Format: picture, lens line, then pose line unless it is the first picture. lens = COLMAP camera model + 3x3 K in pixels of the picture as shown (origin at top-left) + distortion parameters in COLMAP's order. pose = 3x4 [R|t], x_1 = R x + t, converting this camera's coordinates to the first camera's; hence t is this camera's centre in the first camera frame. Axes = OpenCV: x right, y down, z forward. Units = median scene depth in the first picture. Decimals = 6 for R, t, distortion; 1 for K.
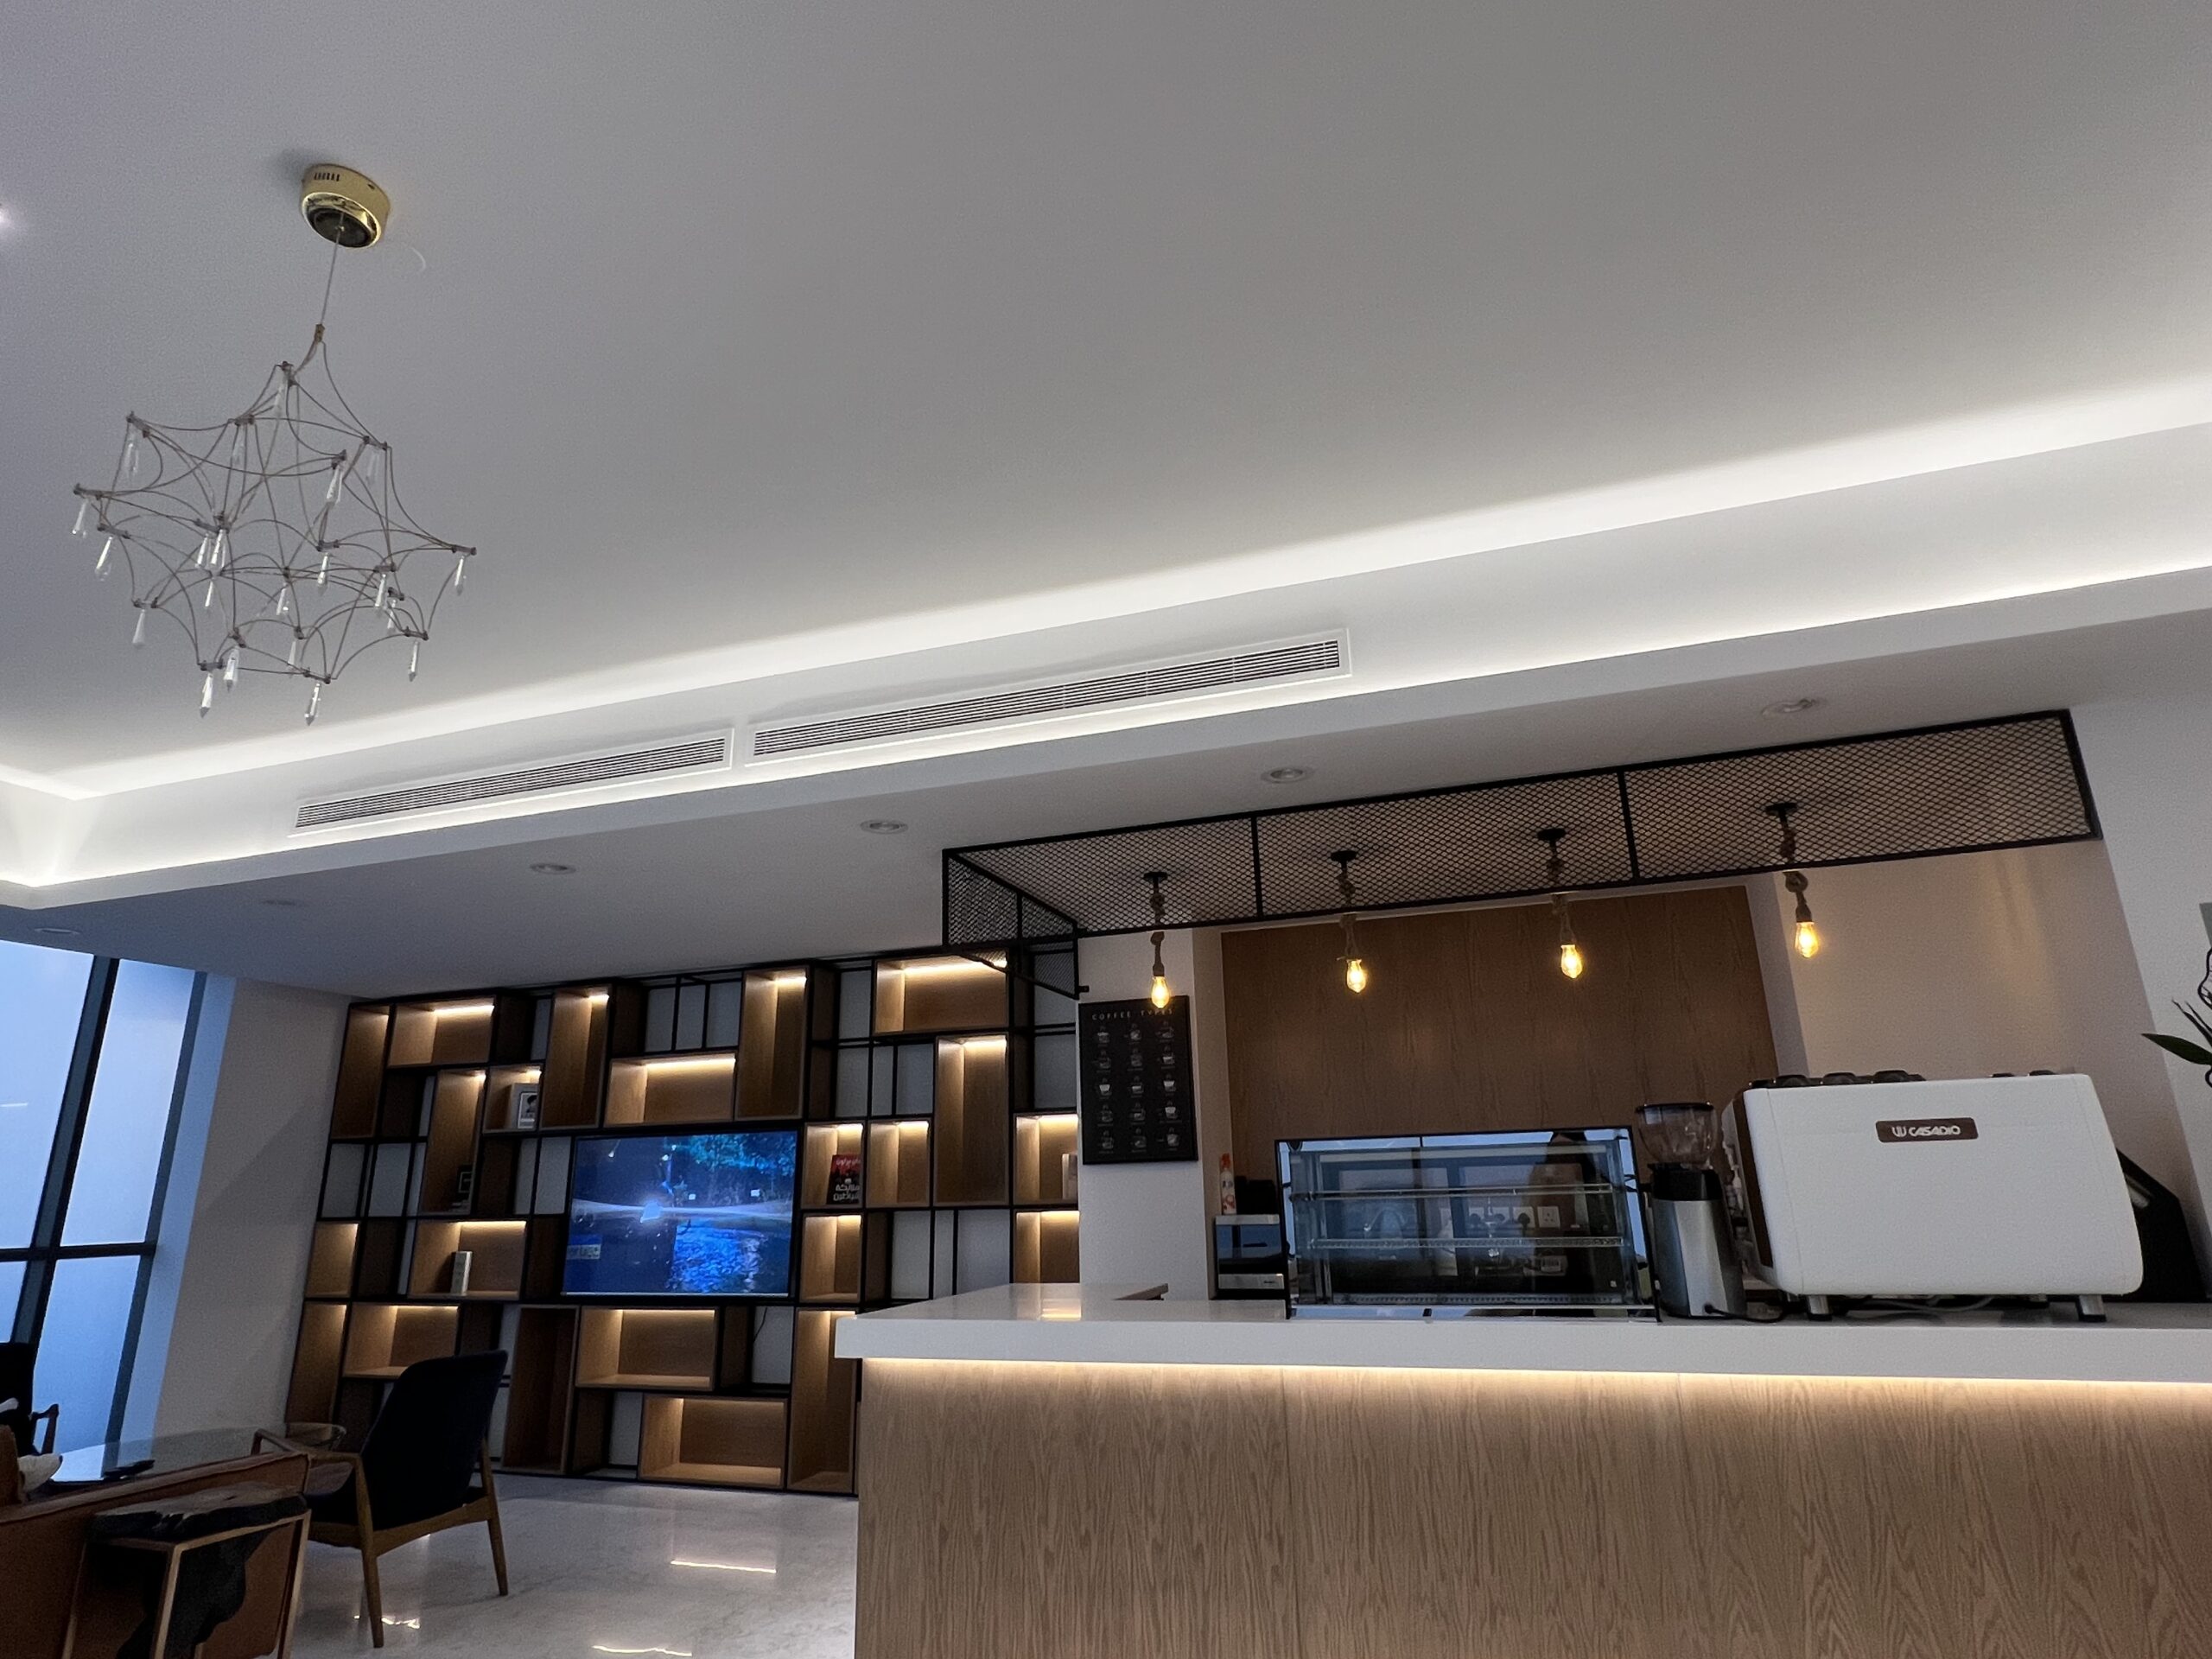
lens RADIAL K [[1194.6, 0, 1099.2], [0, 1194.6, 828.3], [0, 0, 1]] dist [-0.003272, 0.000661]
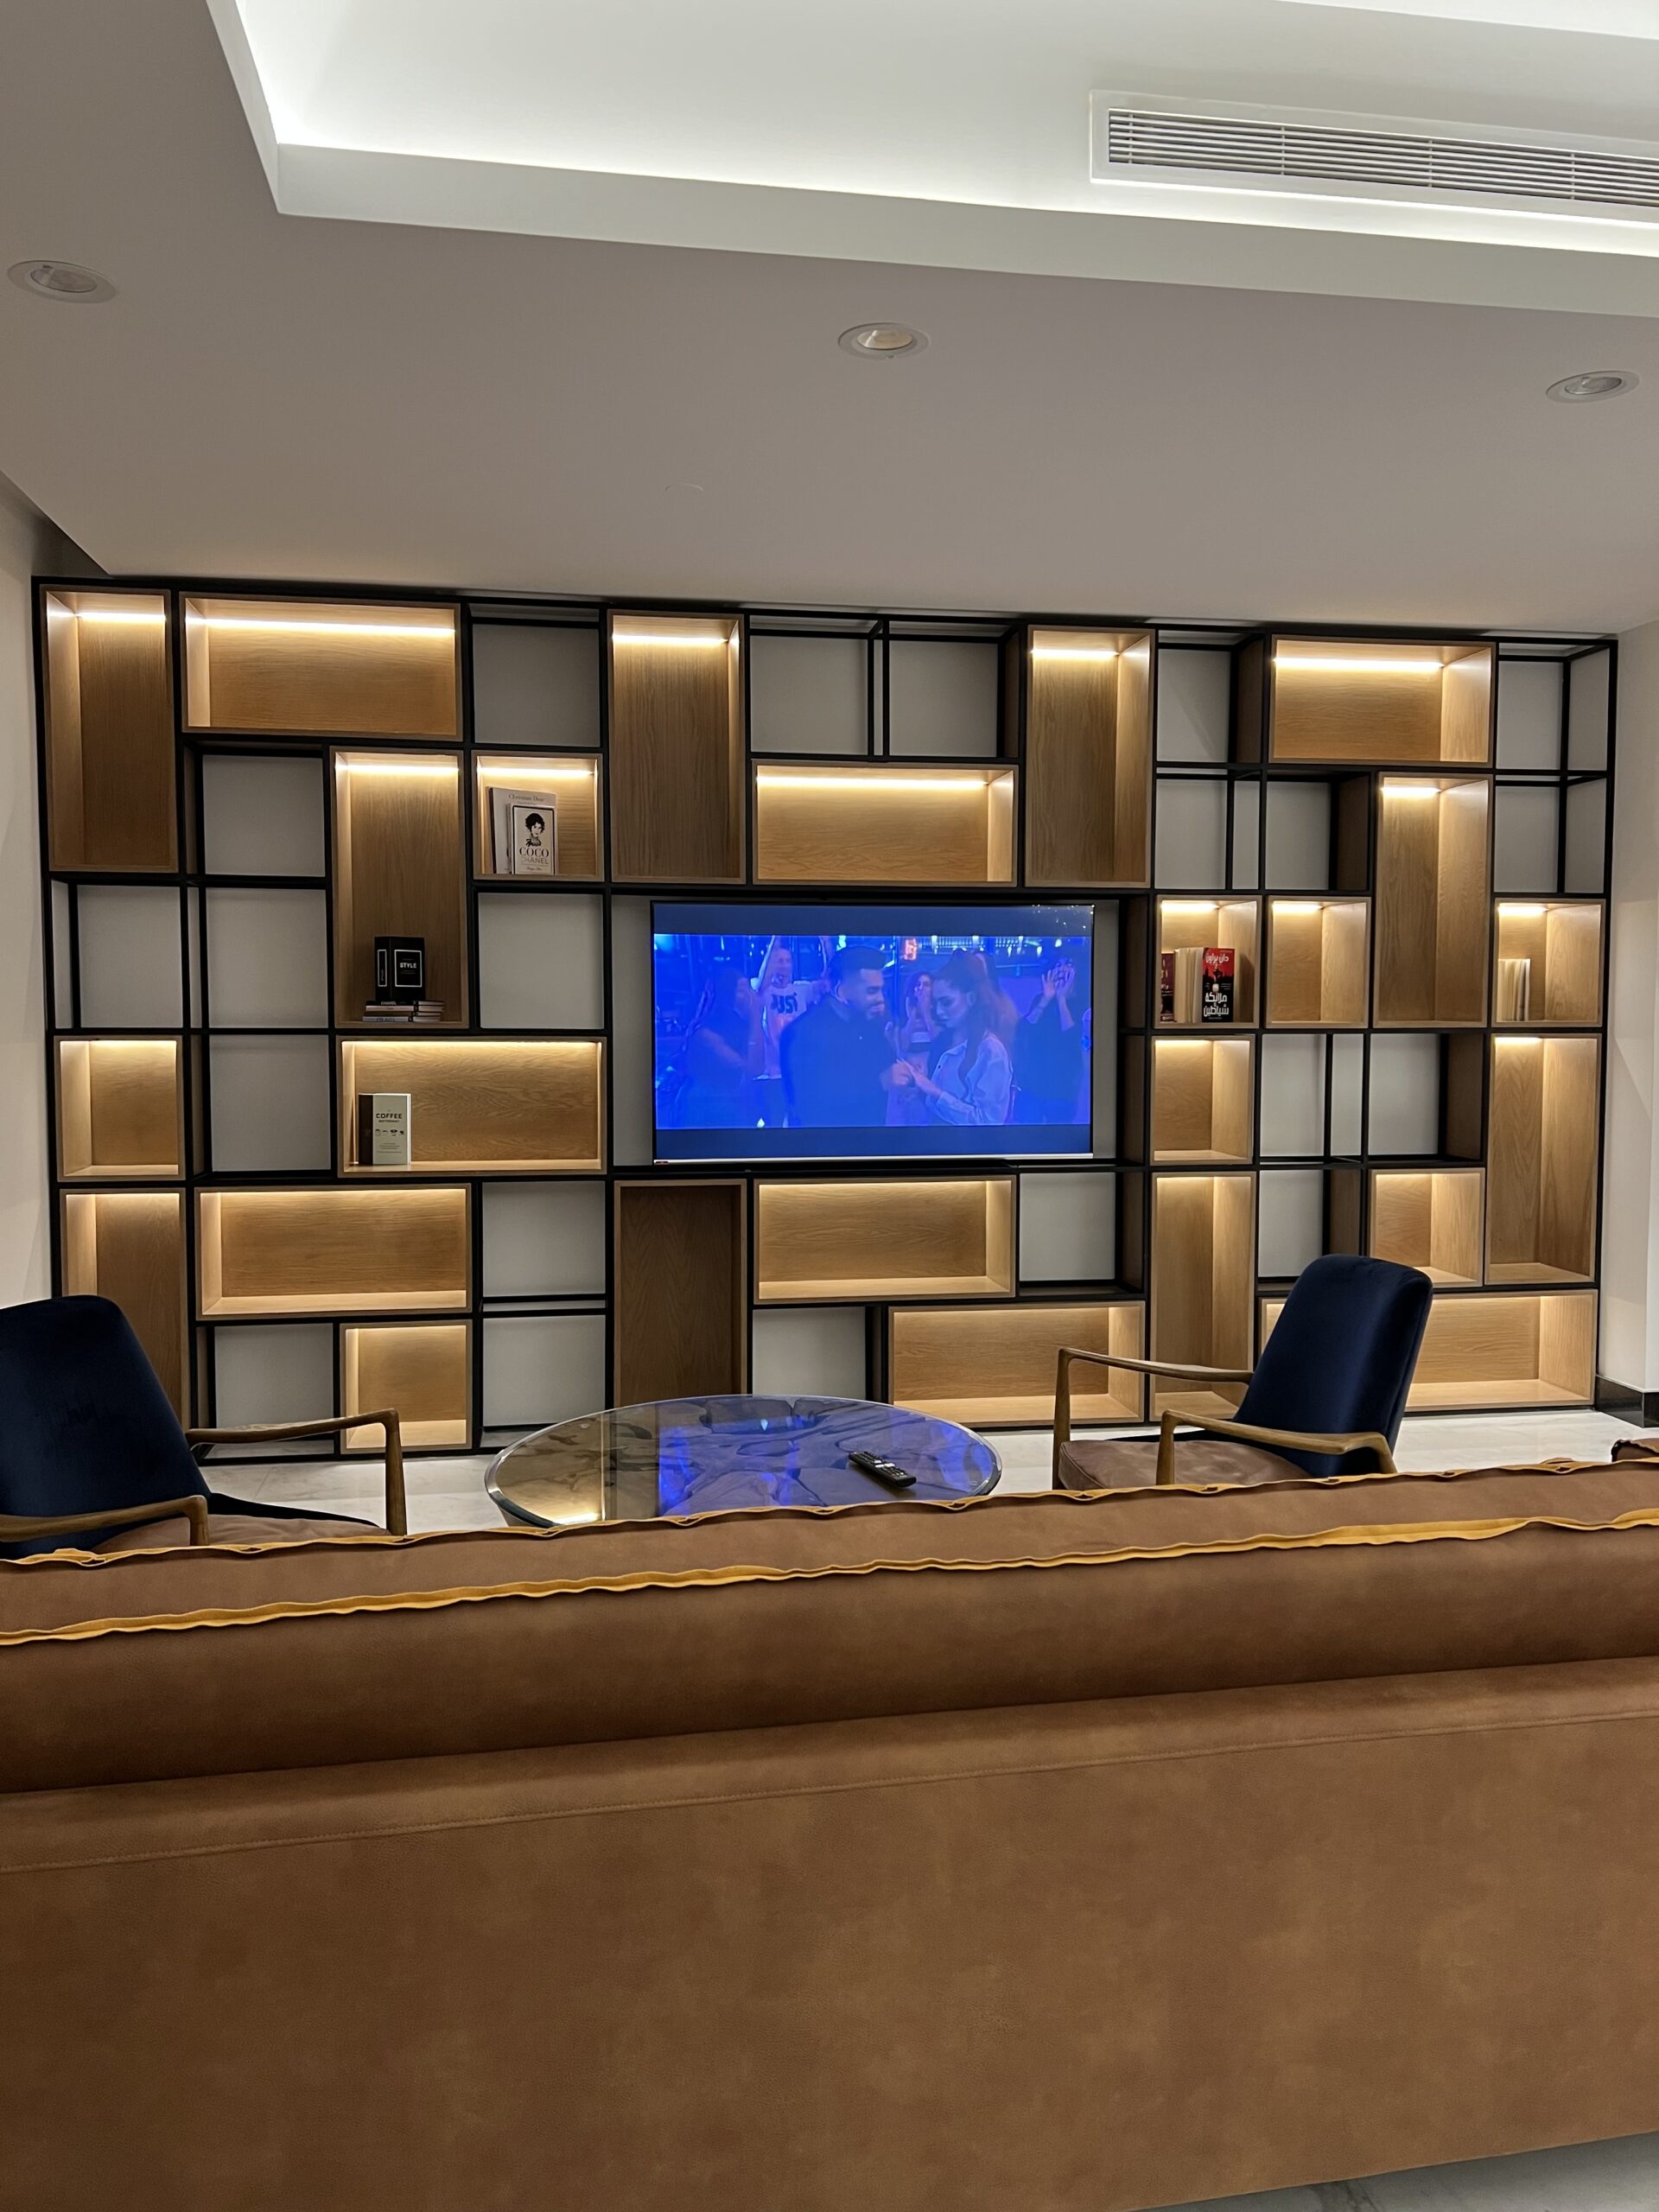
lens RADIAL K [[1763.9, 0, 821.5], [0, 1763.9, 1103.4], [0, 0, 1]] dist [0.166279, -0.473652]
pose [[0.873627, -0.001427, 0.486594, -1.238690], [-0.160893, 0.942903, 0.291630, 0.158433], [-0.459227, -0.333065, 0.823516, 0.420005]]
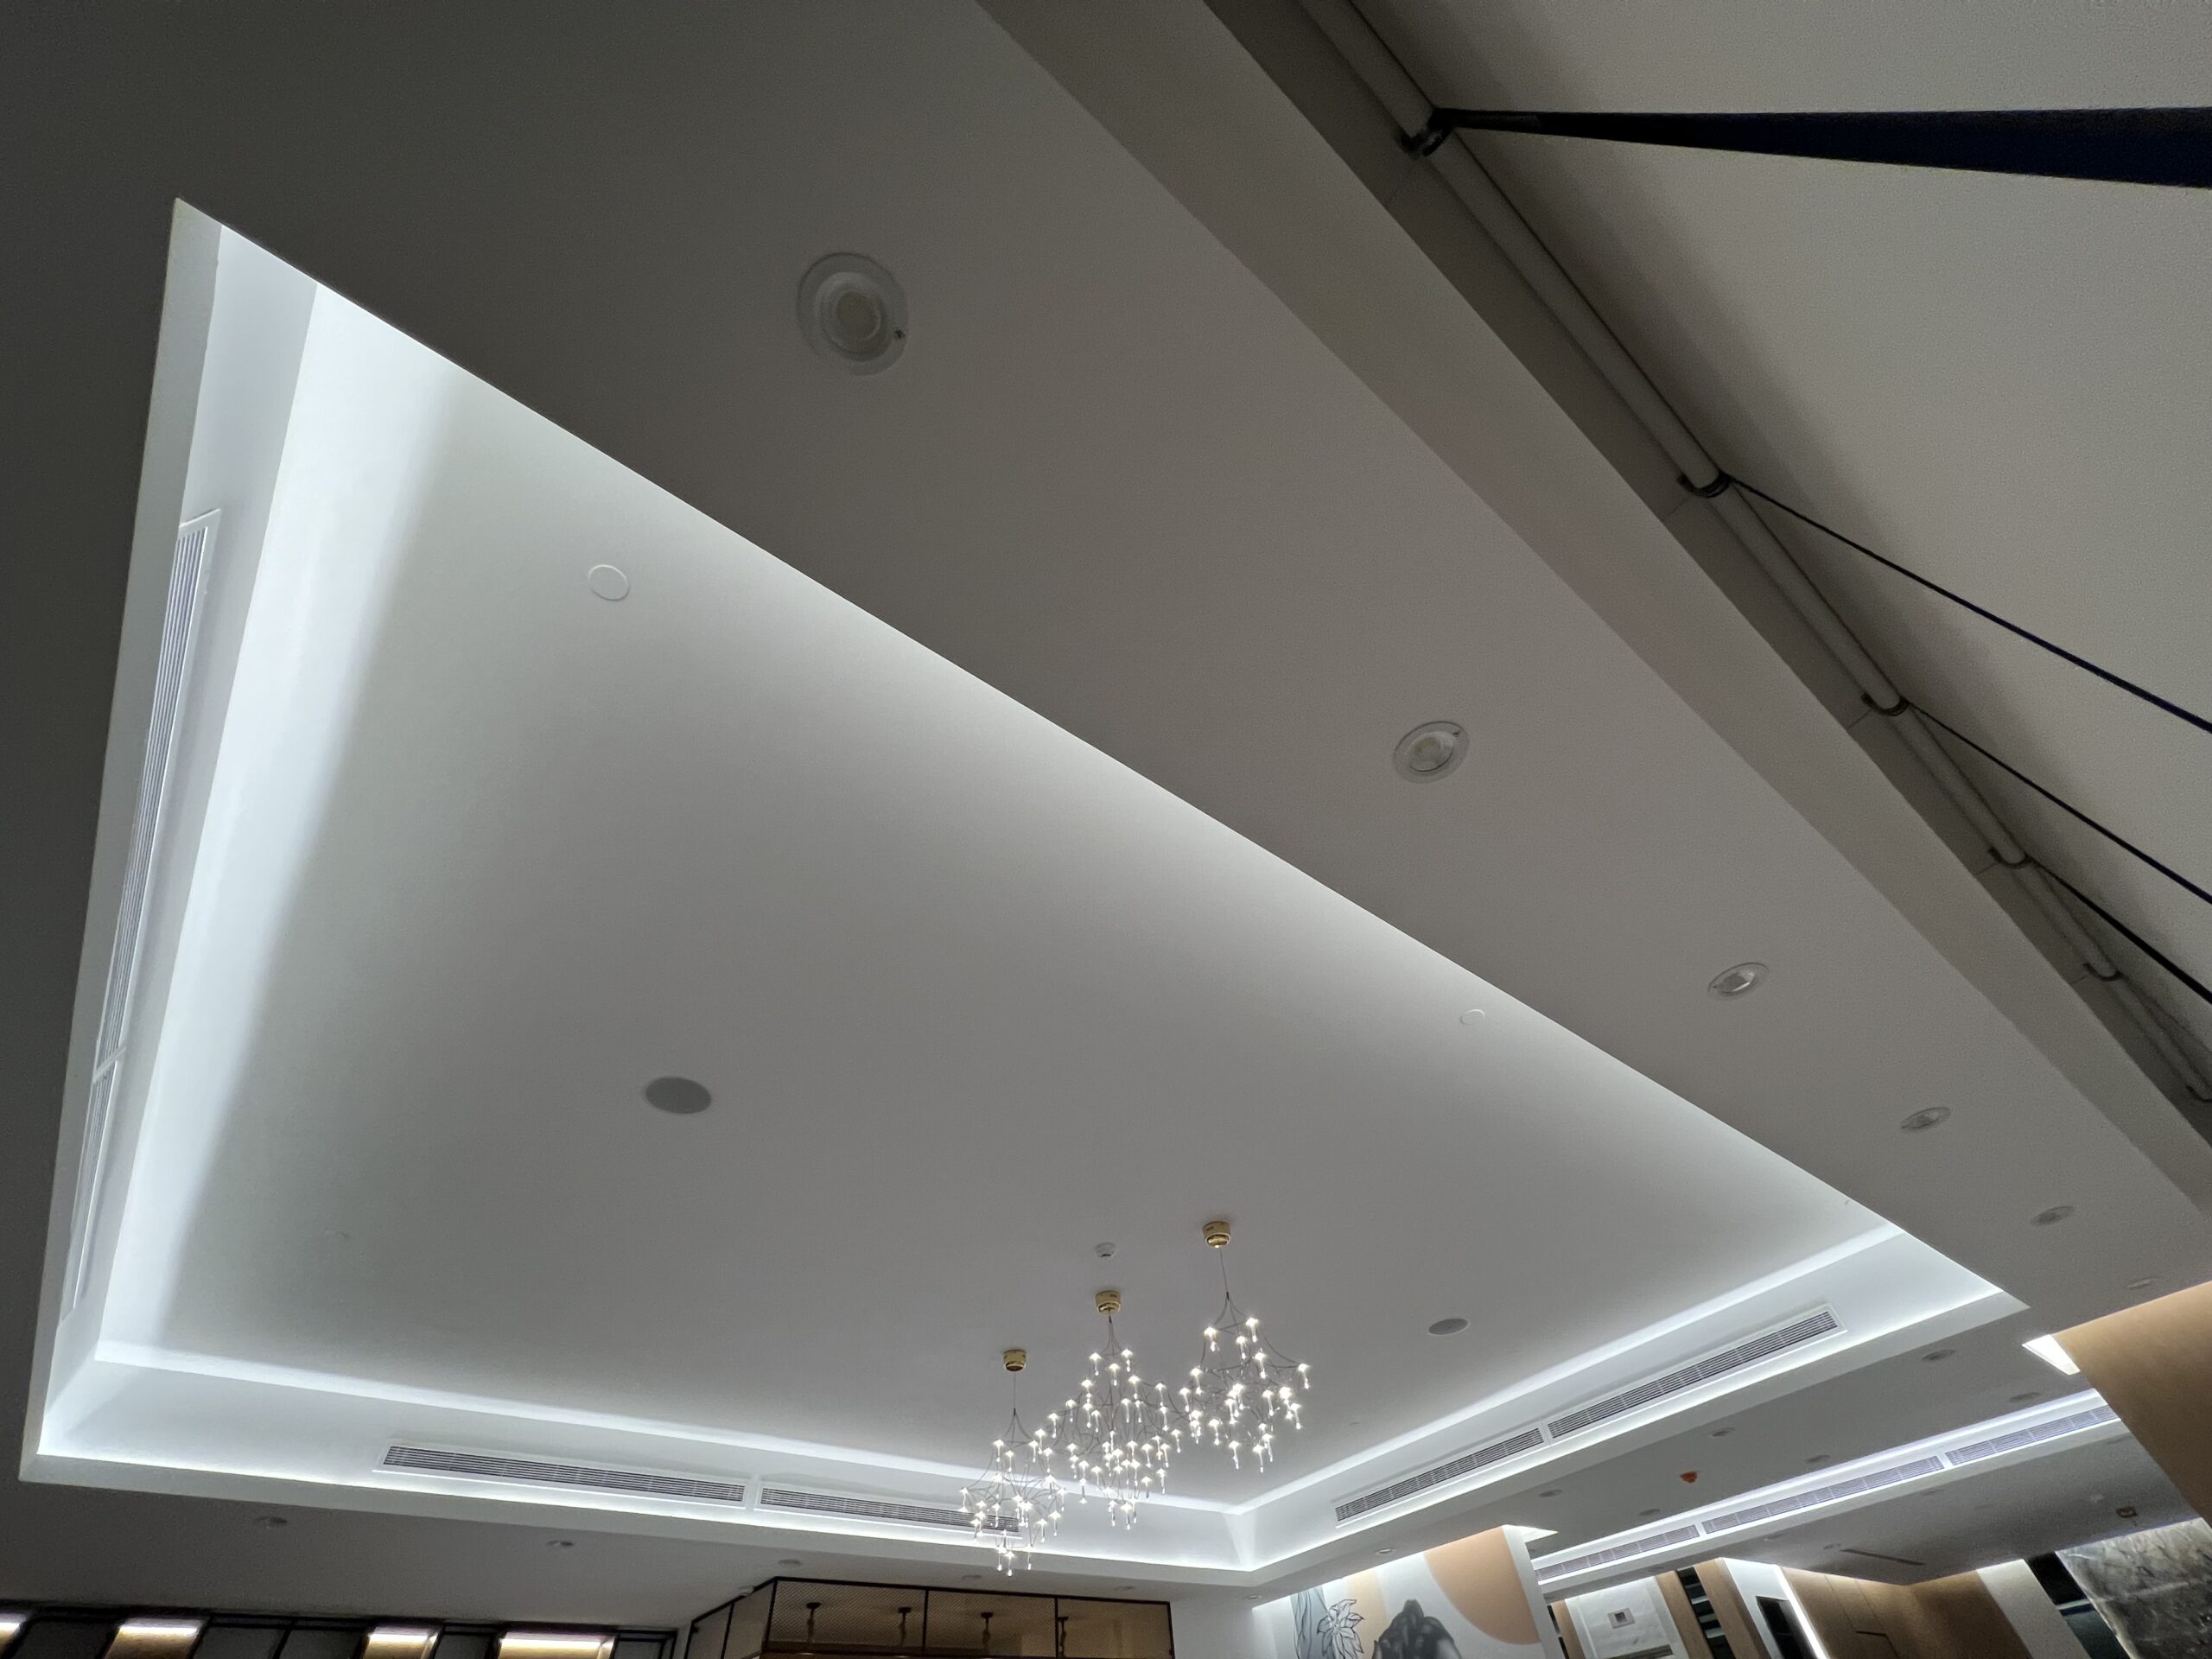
lens RADIAL K [[883.5, 0, 1105.5], [0, 883.5, 862.4], [0, 0, 1]] dist [0.001378, -0.000422]
pose [[0.559345, 0.620520, 0.549625, -1.342529], [-0.179333, 0.737932, -0.650612, 0.003015], [-0.809304, 0.265351, 0.524038, -0.434228]]
